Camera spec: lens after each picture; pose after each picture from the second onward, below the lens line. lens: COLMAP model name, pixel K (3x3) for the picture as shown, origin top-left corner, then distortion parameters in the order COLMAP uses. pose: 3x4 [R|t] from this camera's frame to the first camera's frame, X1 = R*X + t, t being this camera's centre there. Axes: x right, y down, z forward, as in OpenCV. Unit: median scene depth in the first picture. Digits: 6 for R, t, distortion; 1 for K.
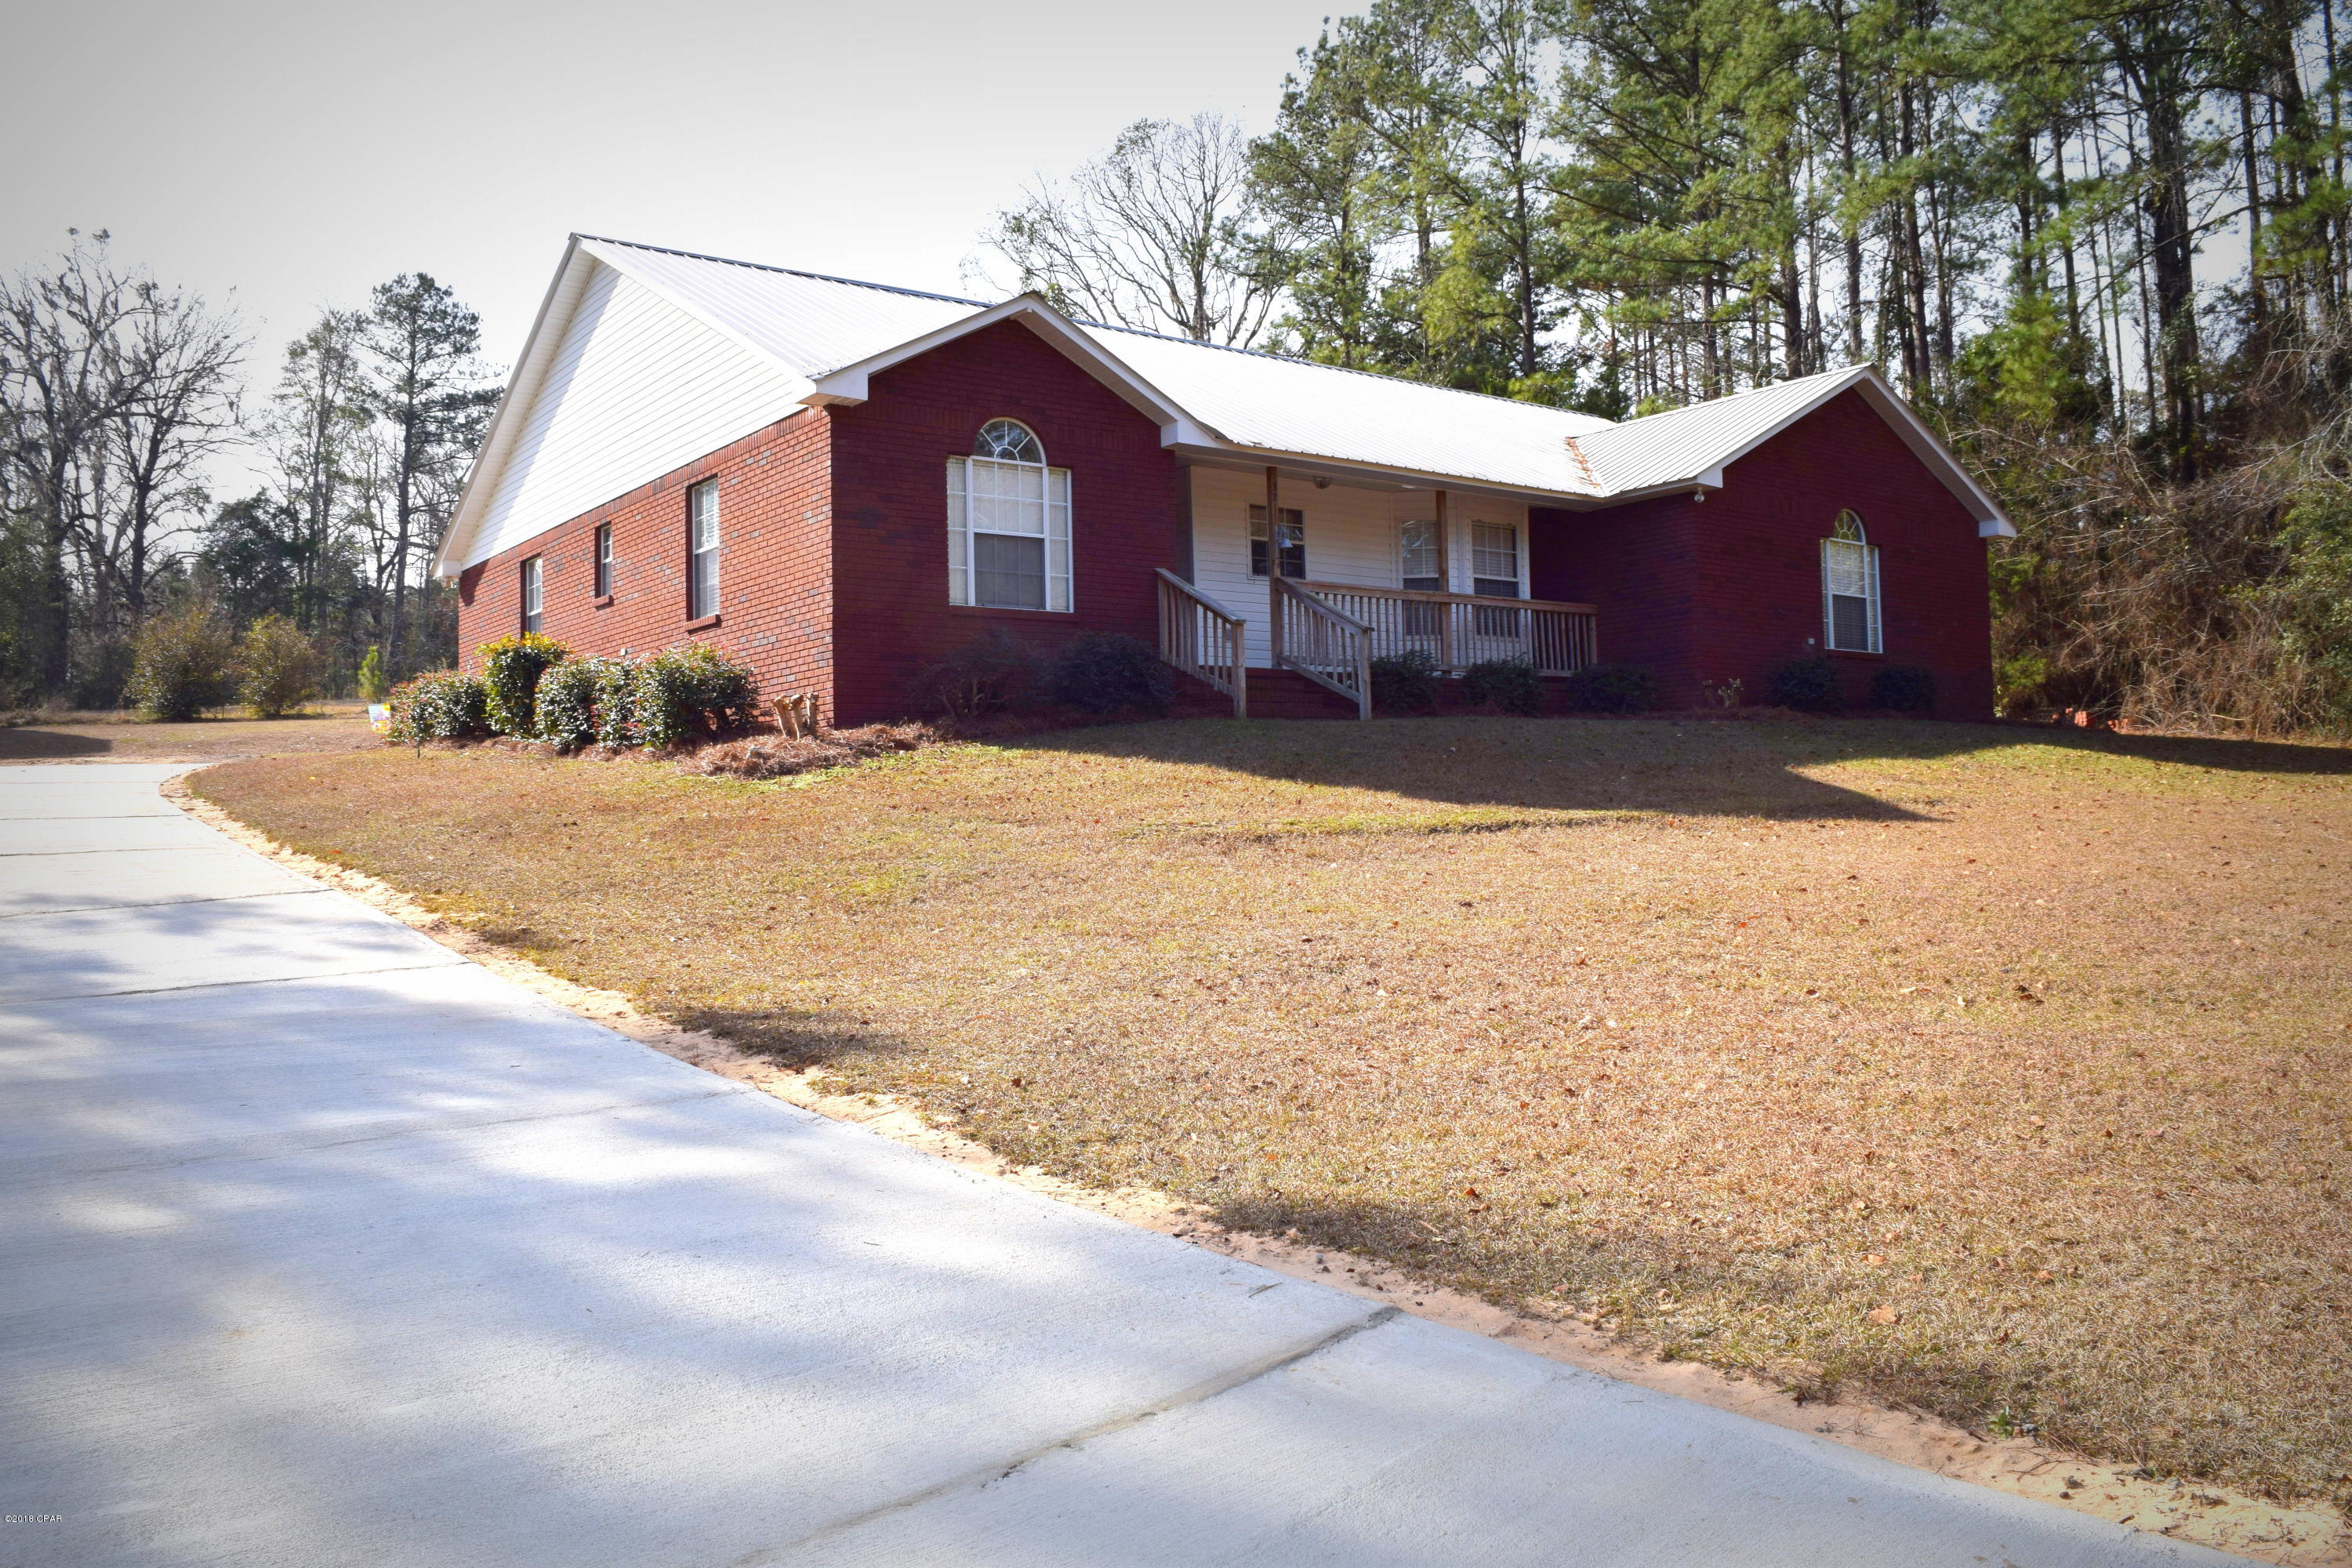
lens RADIAL K [[1846.7, 0, 1191.5], [0, 1846.7, 764.4], [0, 0, 1]] dist [-0.108683, 0.039839]
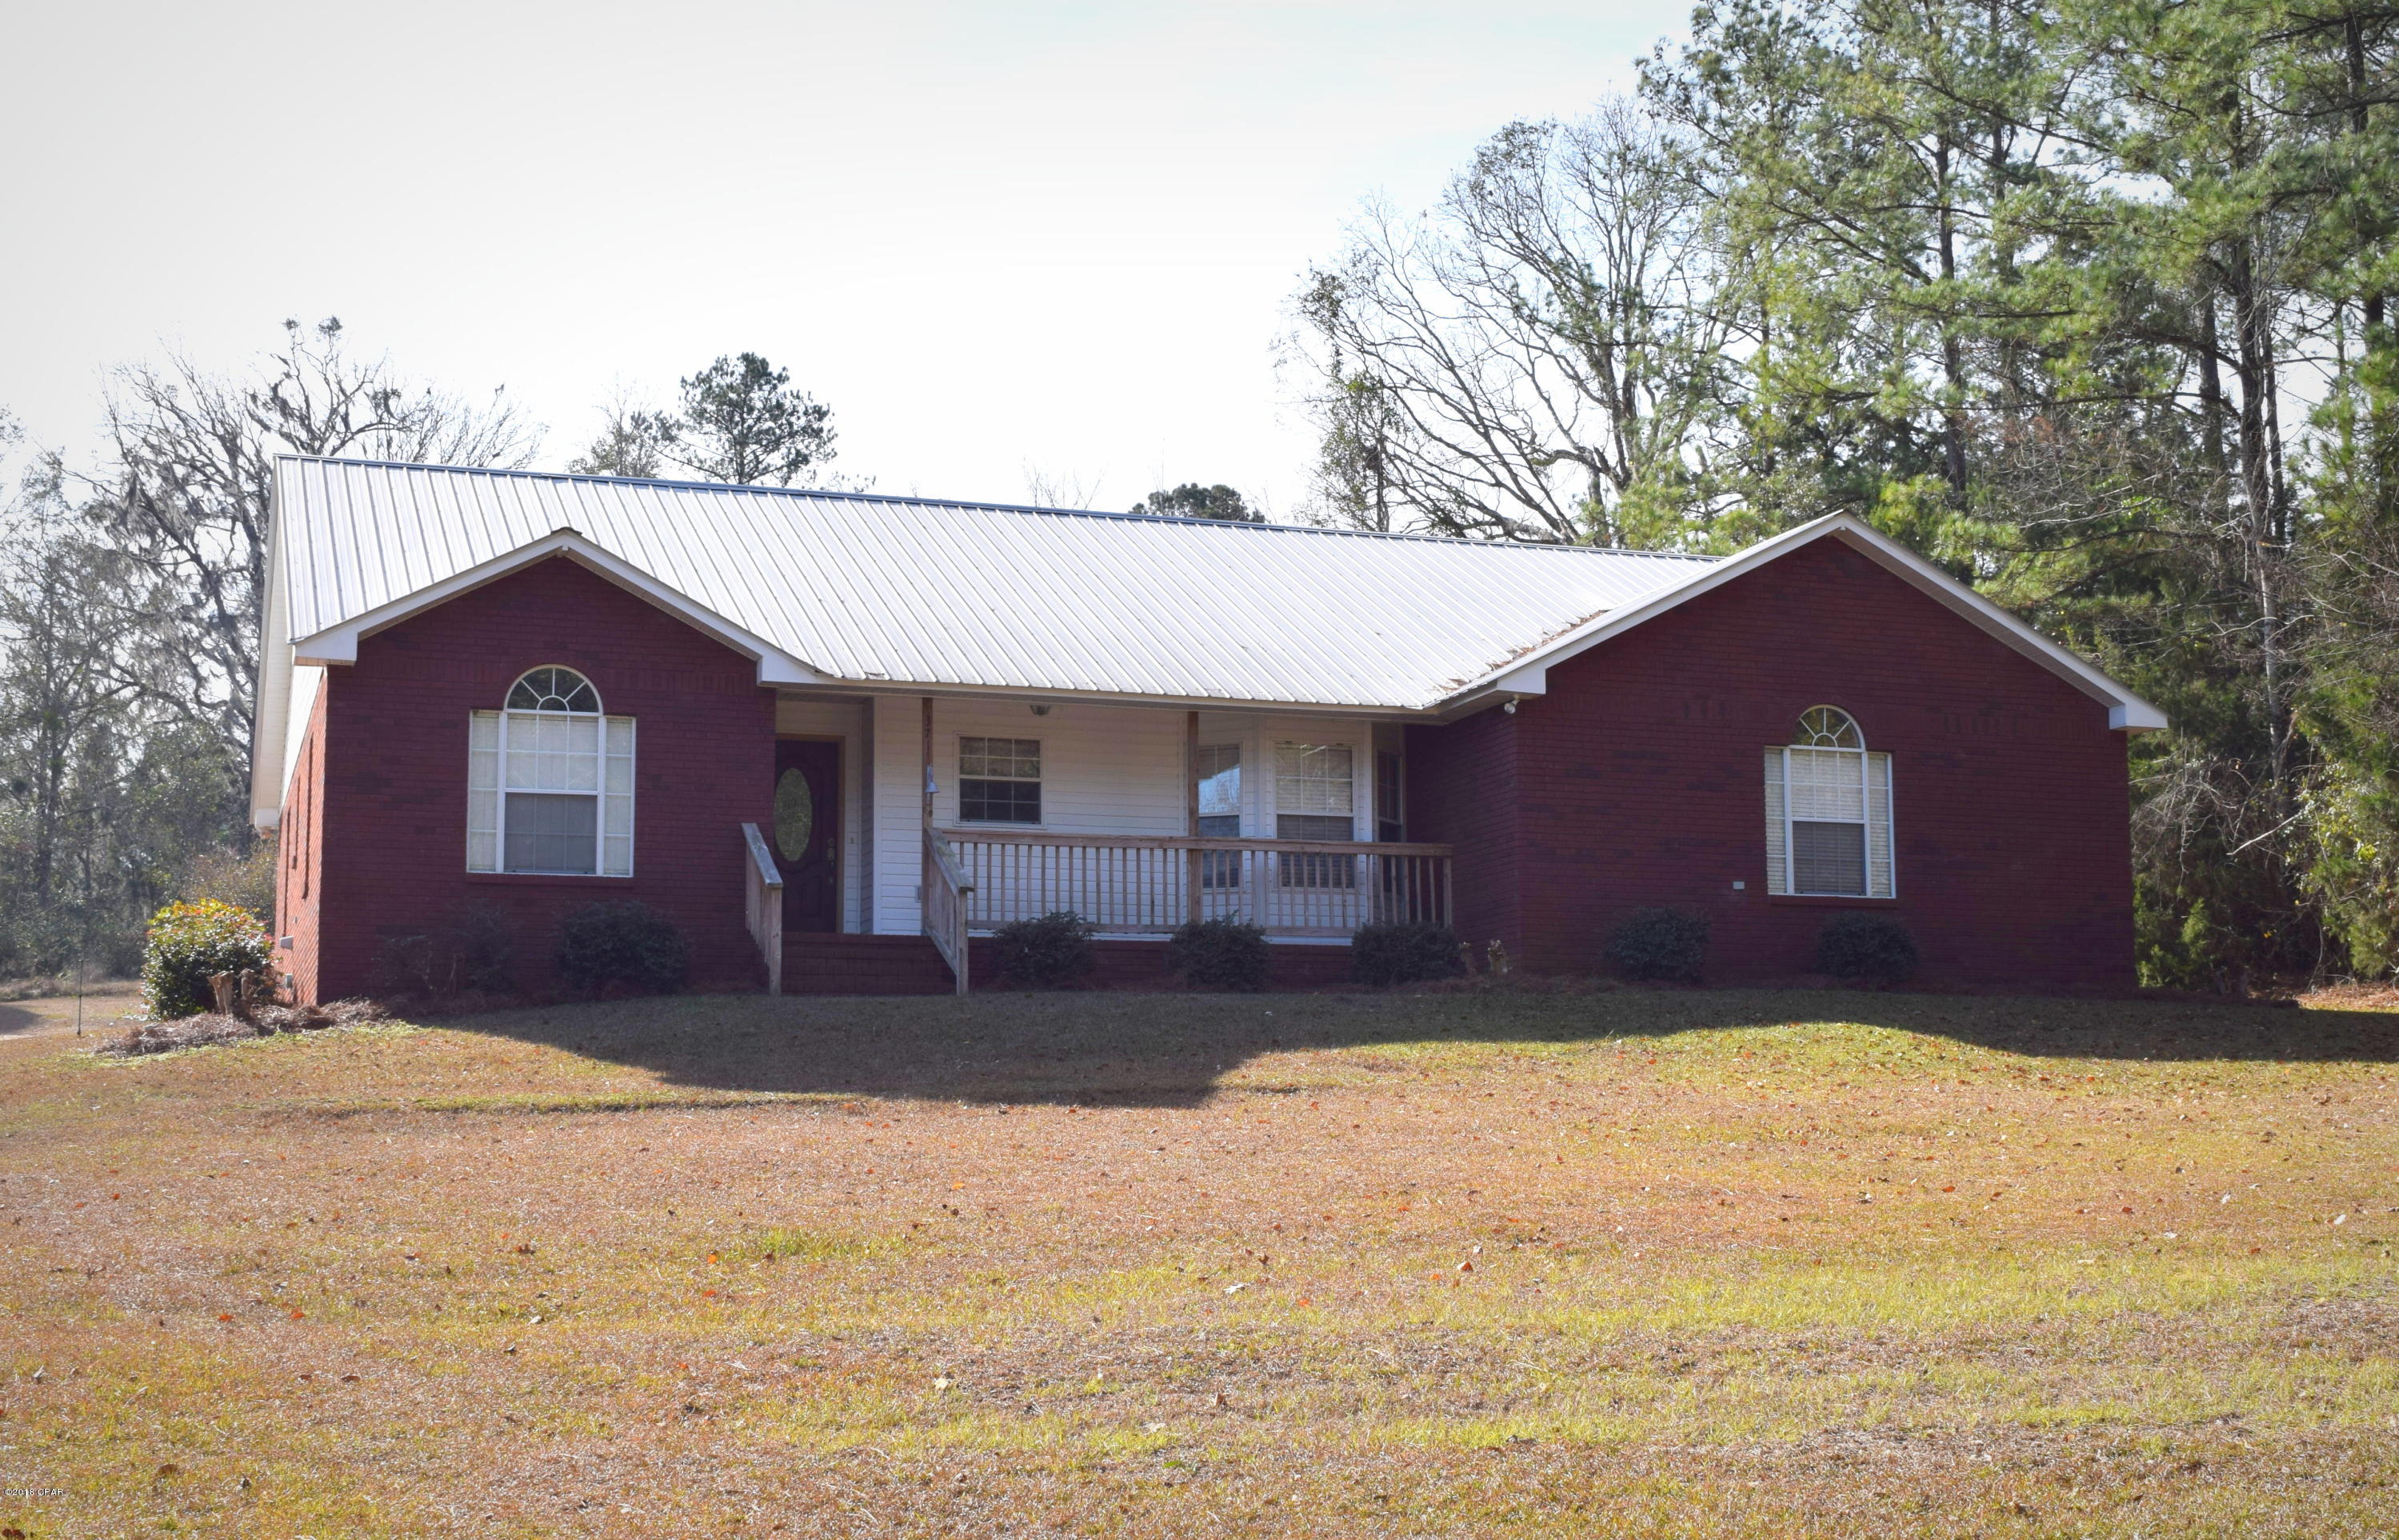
lens RADIAL K [[2994.6, 0, 1201.0], [0, 2994.6, 775.5], [0, 0, 1]] dist [-0.070255, 0.000000]
pose [[0.954190, -0.024405, -0.298204, 0.090481], [-0.004126, 0.995500, -0.094675, 0.000728], [0.299173, 0.091569, 0.949795, -0.043144]]
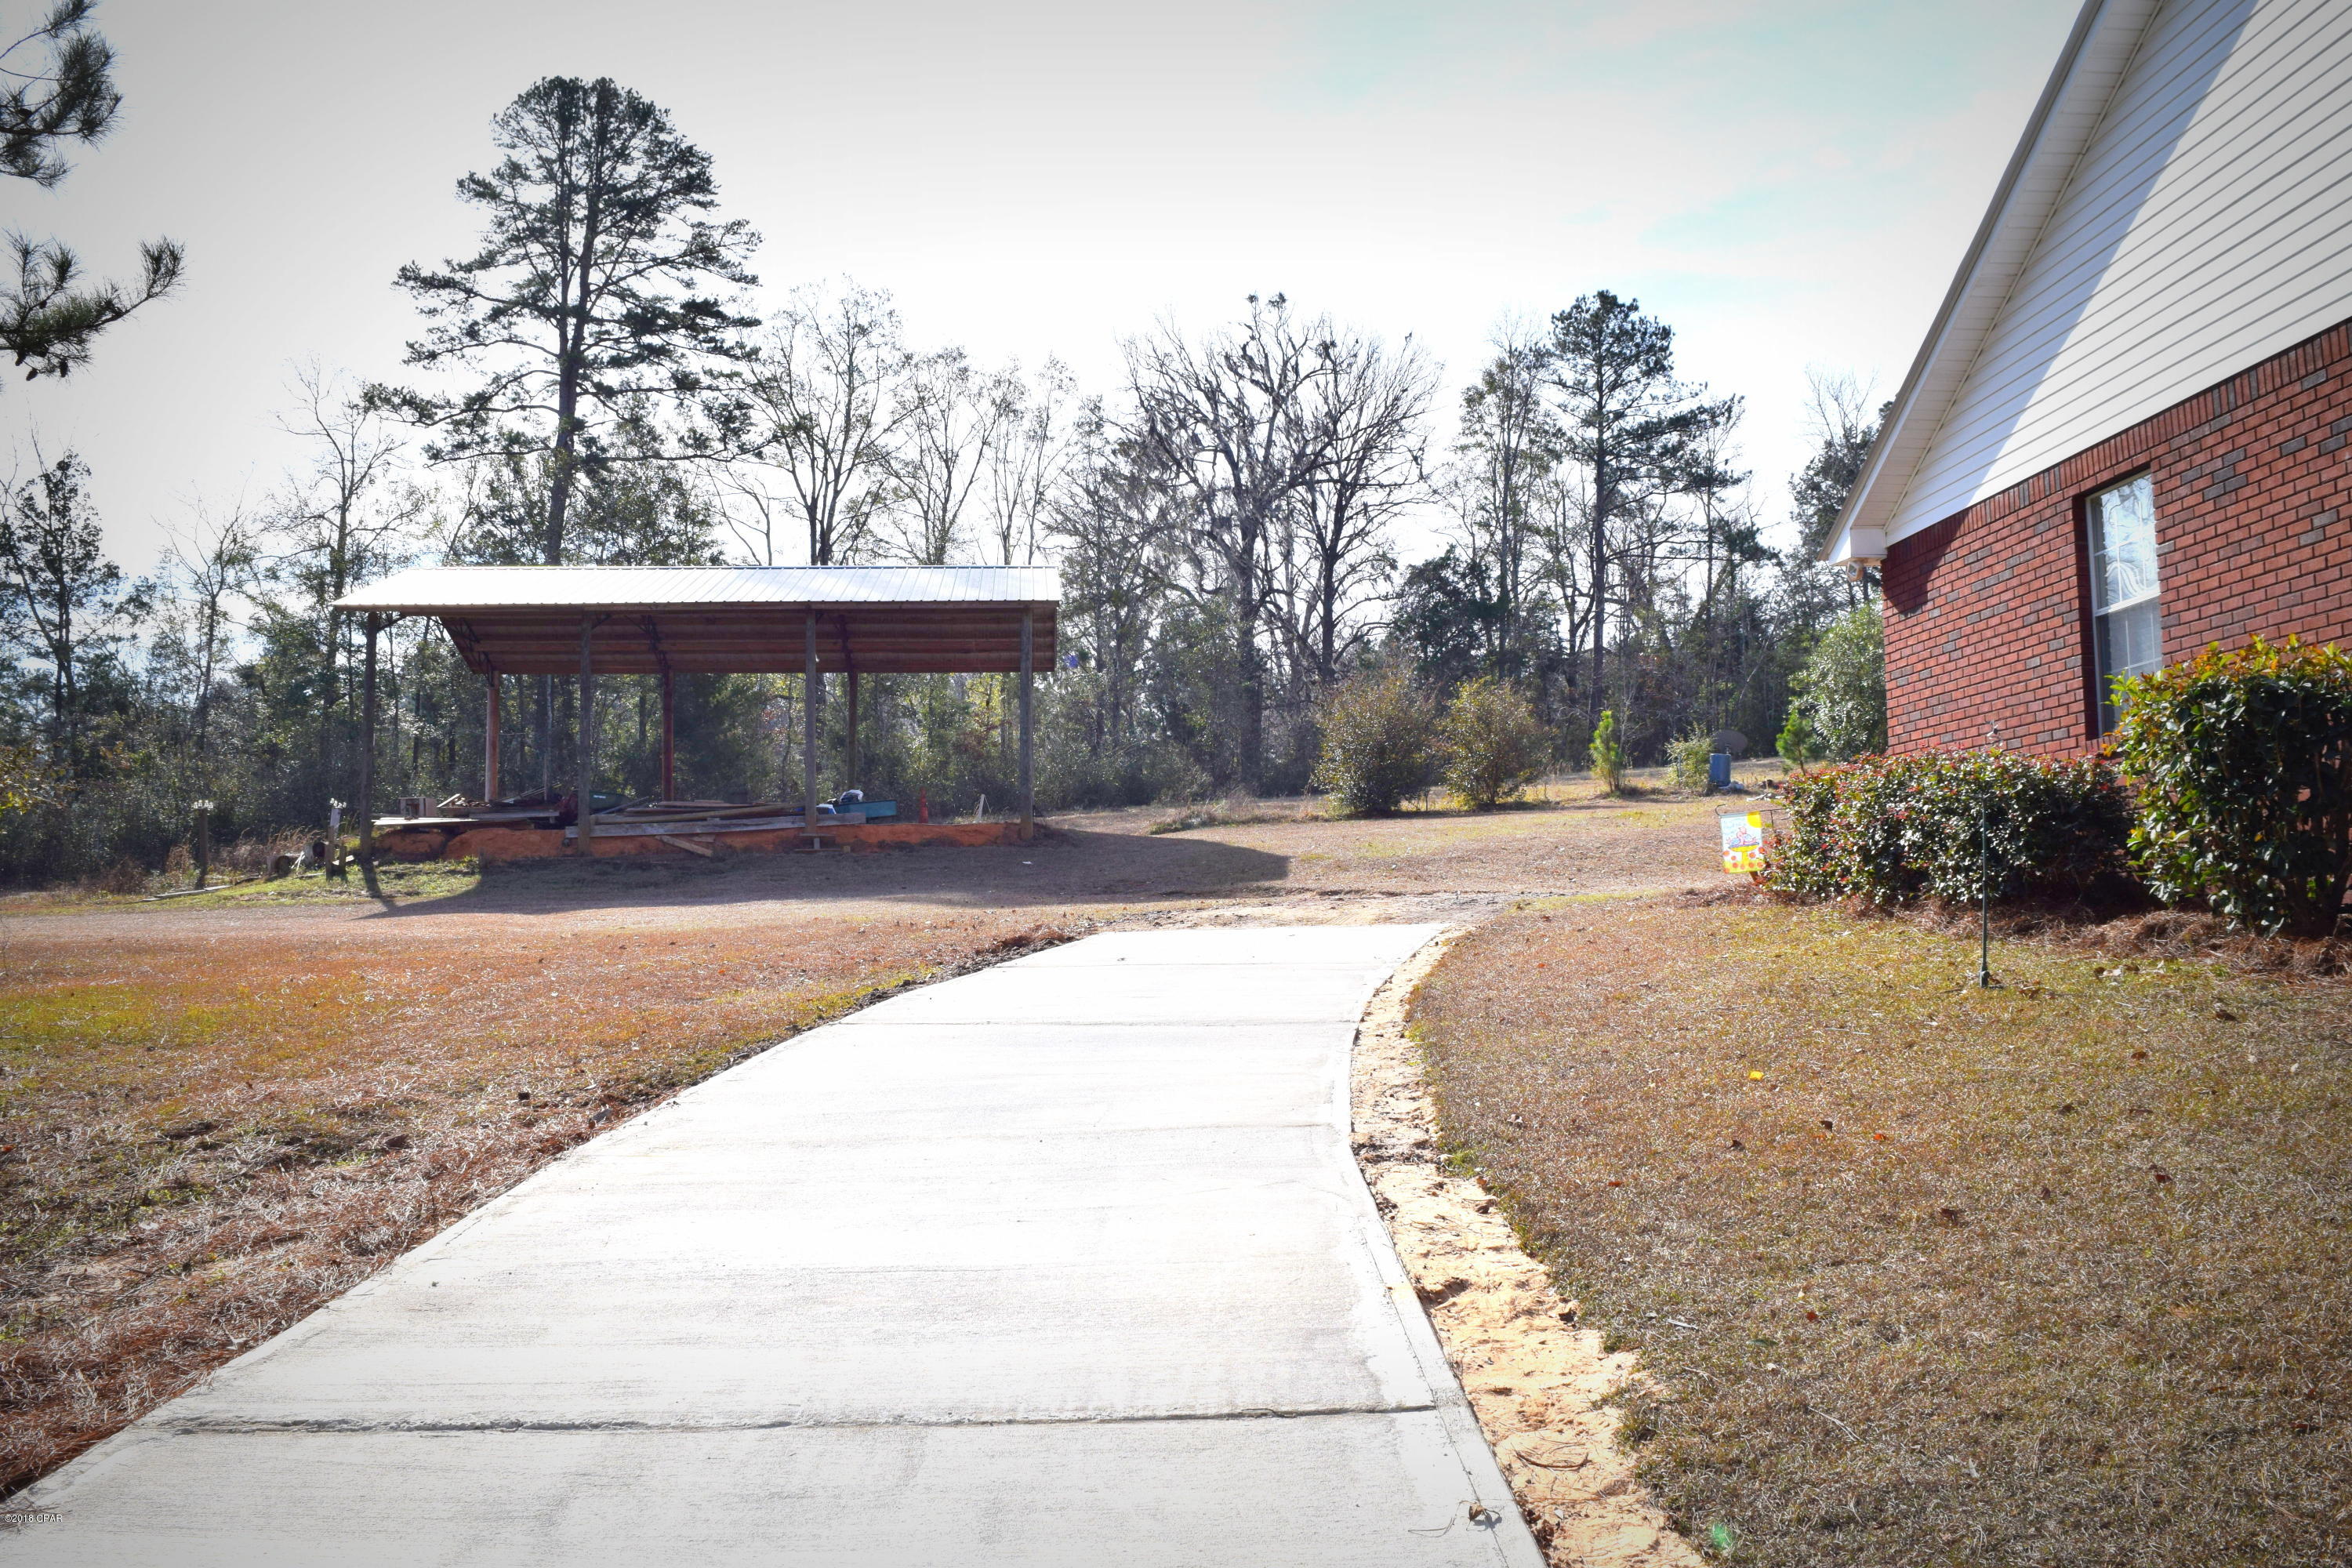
lens RADIAL K [[2008.1, 0, 1173.0], [0, 2008.1, 777.3], [0, 0, 1]] dist [-0.127527, -0.002825]
pose [[0.817448, -0.033759, -0.575012, -0.050371], [0.018123, 0.999294, -0.032905, -0.005512], [0.575717, 0.016477, 0.817483, 0.087176]]
